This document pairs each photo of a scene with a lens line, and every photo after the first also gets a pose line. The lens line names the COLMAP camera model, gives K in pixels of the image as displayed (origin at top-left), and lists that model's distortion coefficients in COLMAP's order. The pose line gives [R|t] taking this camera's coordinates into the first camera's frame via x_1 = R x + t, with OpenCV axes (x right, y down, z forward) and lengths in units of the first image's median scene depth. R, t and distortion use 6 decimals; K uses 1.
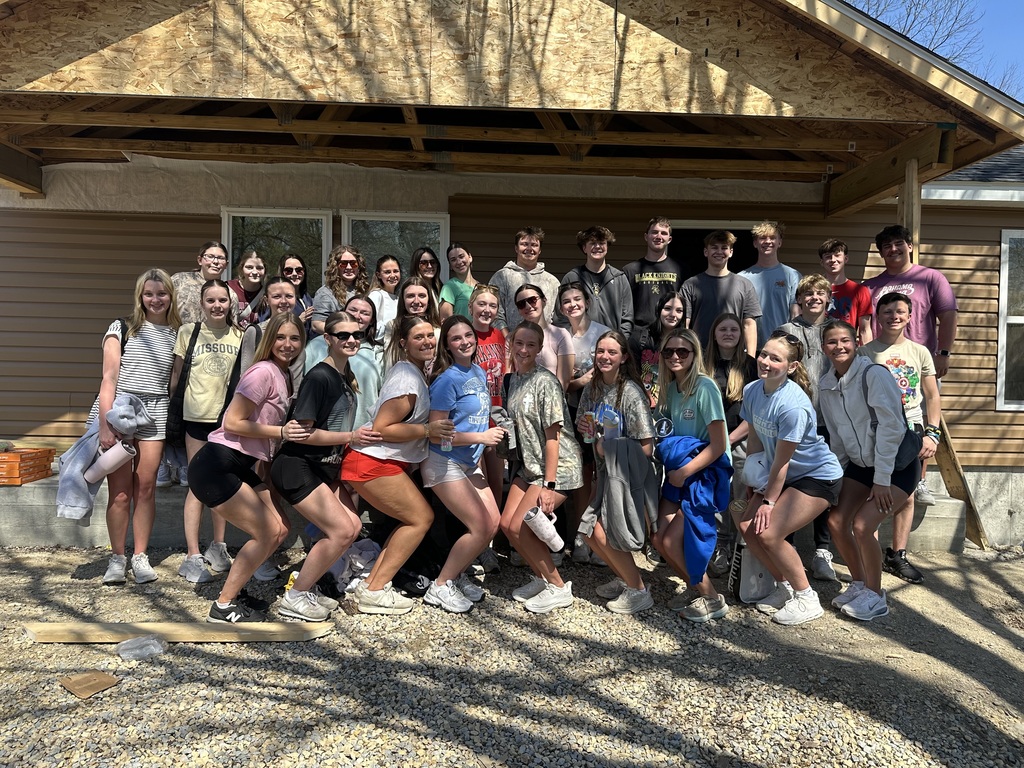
lens RADIAL K [[718.7, 0, 512.0], [0, 718.7, 384.0], [0, 0, 1]] dist [-0.000180, -0.002391]
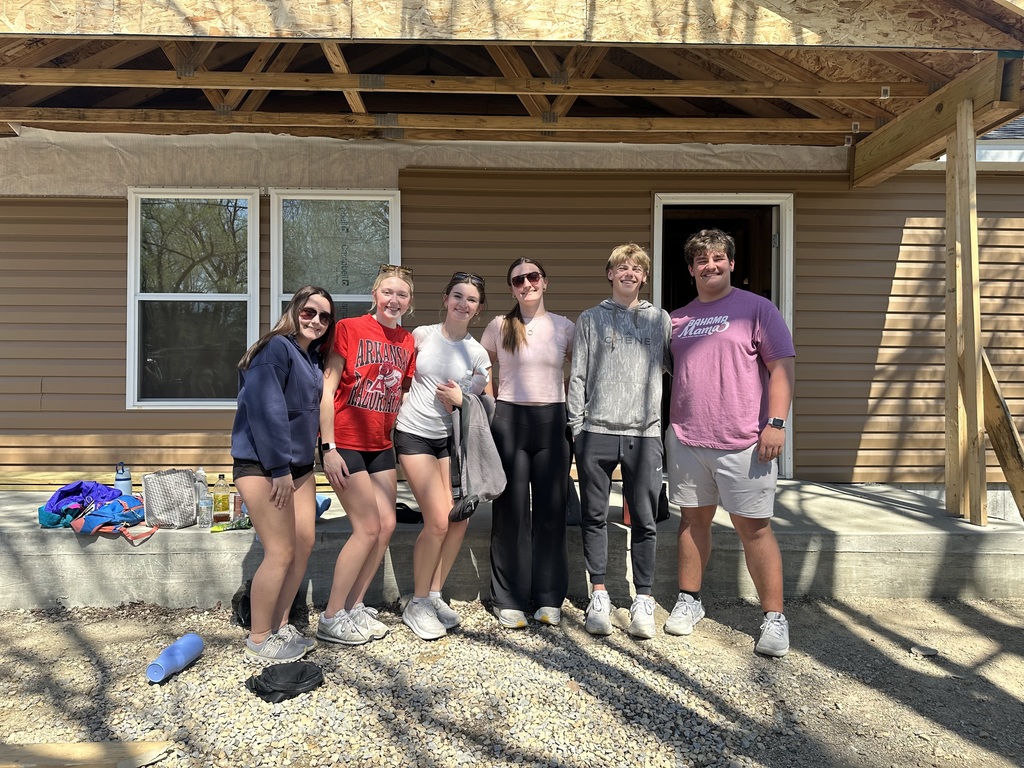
lens RADIAL K [[719.6, 0, 512.0], [0, 719.6, 384.0], [0, 0, 1]] dist [0.000954, 0.003579]
pose [[0.999801, -0.018136, -0.008255, 0.046853], [0.017968, 0.999639, -0.019983, 0.007491], [0.008615, 0.019831, 0.999766, 0.171085]]
